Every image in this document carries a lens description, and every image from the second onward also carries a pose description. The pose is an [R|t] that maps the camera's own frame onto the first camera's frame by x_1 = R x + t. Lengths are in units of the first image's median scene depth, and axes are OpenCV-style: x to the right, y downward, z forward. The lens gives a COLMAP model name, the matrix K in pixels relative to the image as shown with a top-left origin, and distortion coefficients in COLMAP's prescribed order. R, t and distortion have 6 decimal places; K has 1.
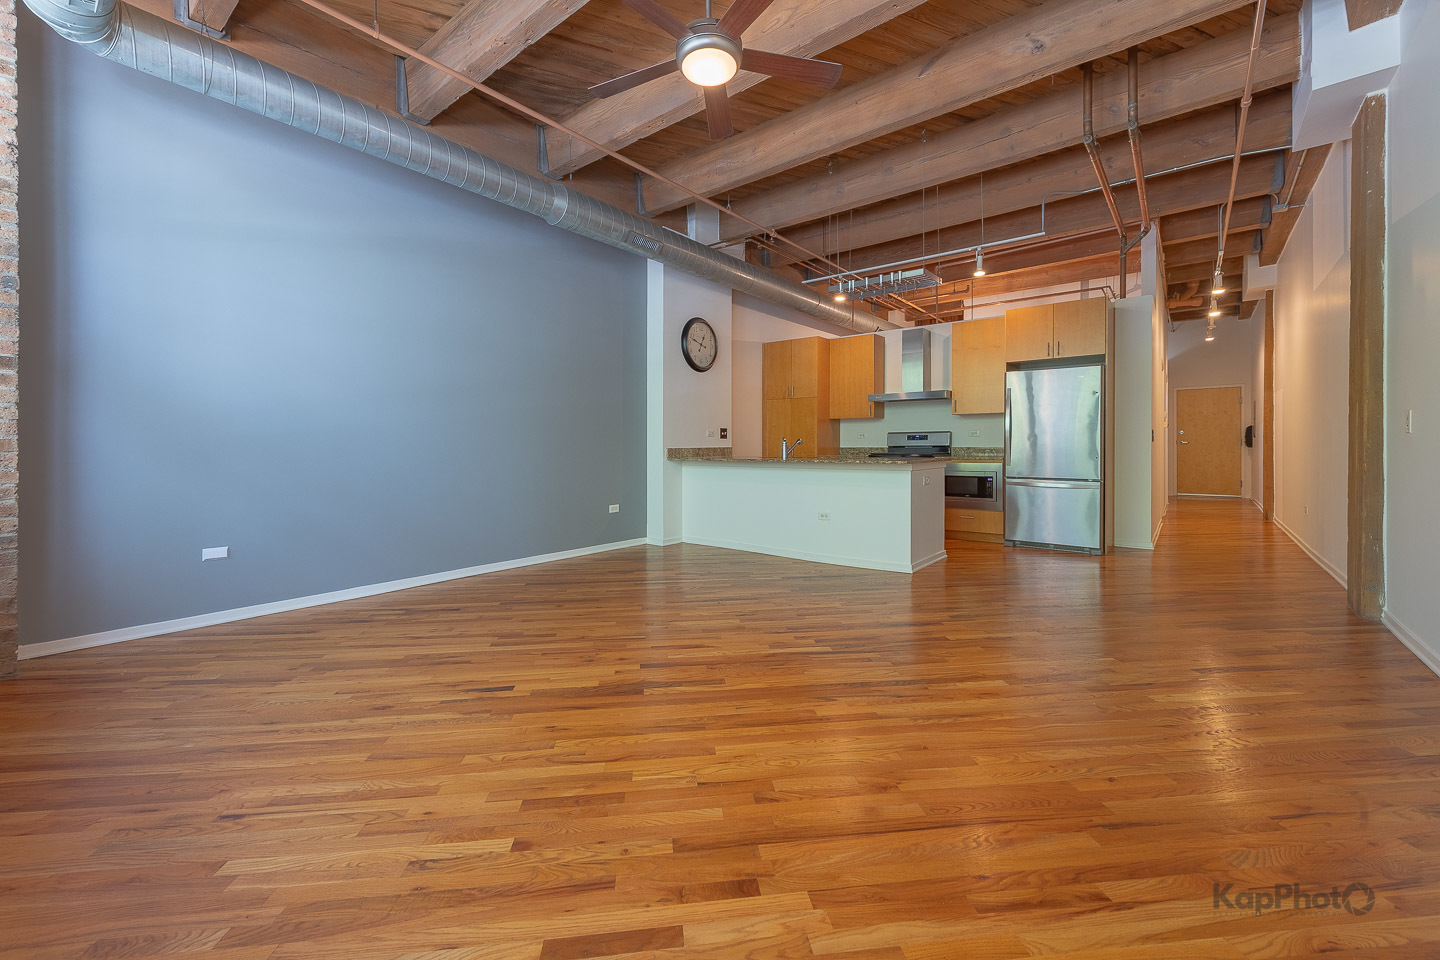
lens RADIAL K [[580.3, 0, 727.2], [0, 580.3, 450.1], [0, 0, 1]] dist [0.017576, -0.006915]
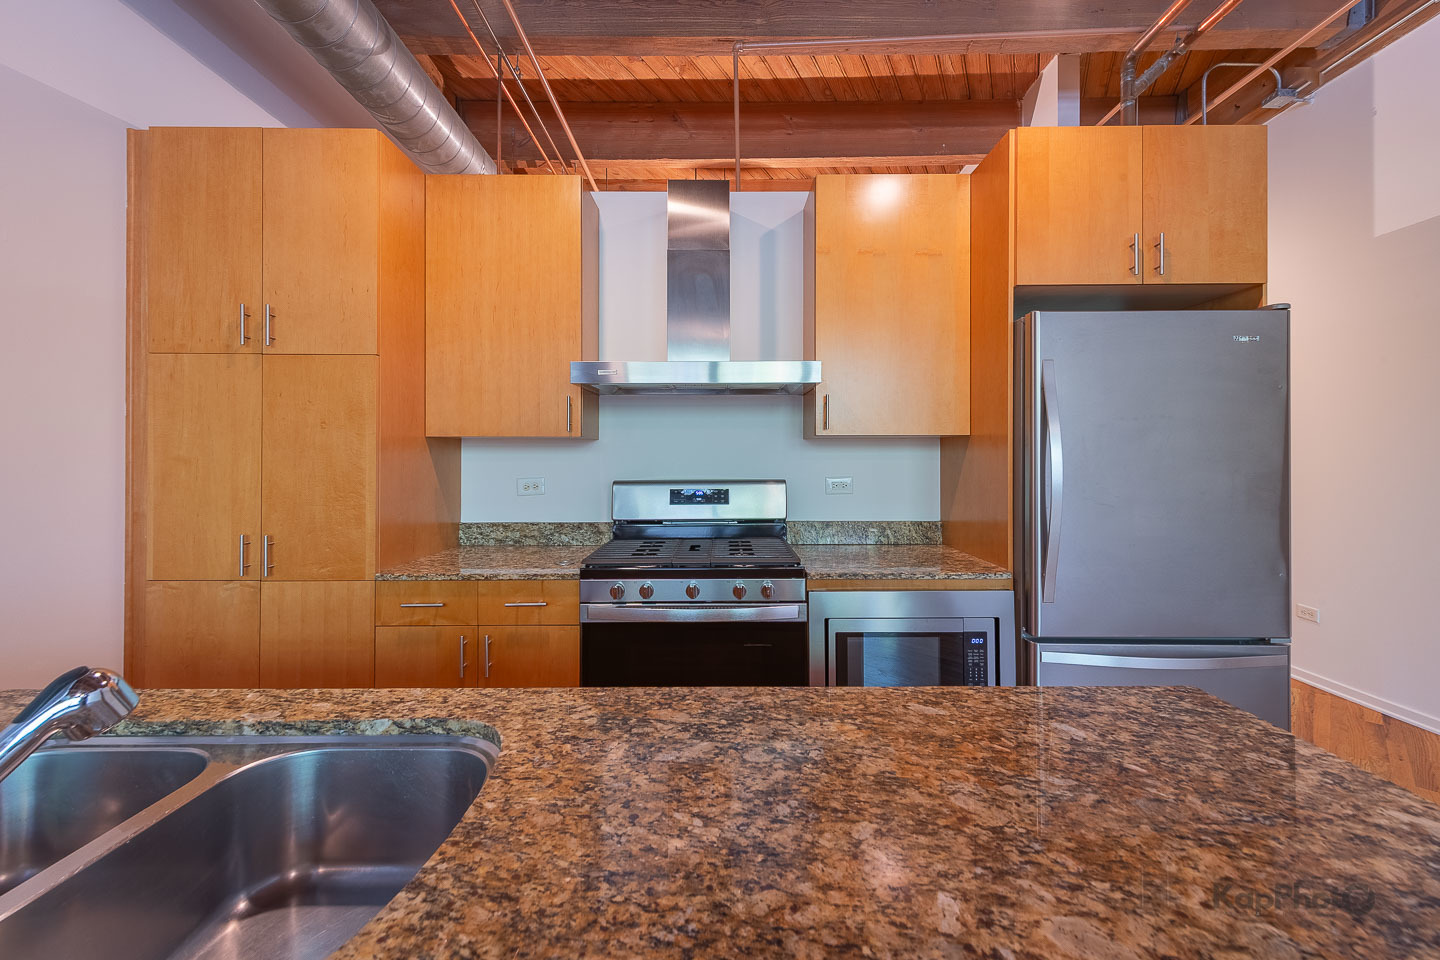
lens RADIAL K [[574.7, 0, 725.0], [0, 574.7, 458.5], [0, 0, 1]] dist [0.010078, -0.005034]
pose [[0.785133, -0.001520, 0.619325, 0.143585], [0.011347, 0.999864, -0.011932, -0.047289], [-0.619223, 0.016396, 0.785044, 0.851124]]
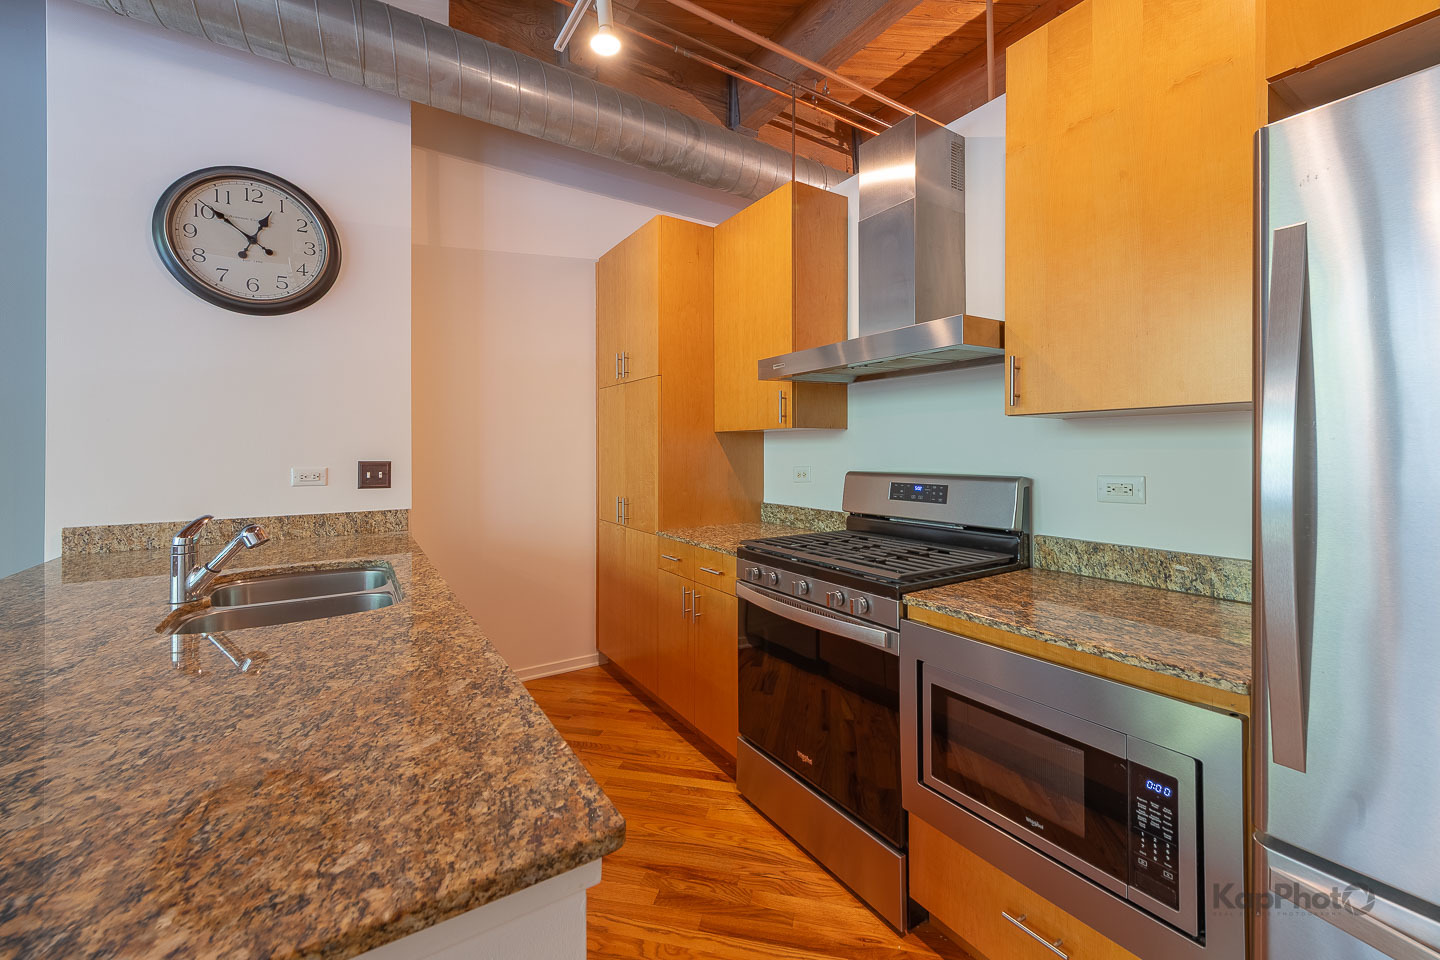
lens RADIAL K [[580.3, 0, 727.2], [0, 580.3, 450.1], [0, 0, 1]] dist [0.017576, -0.006915]
pose [[0.947721, -0.003339, -0.319081, 0.393275], [-0.001174, 0.999902, -0.013950, -0.046209], [0.319097, 0.013596, 0.947625, 0.808601]]
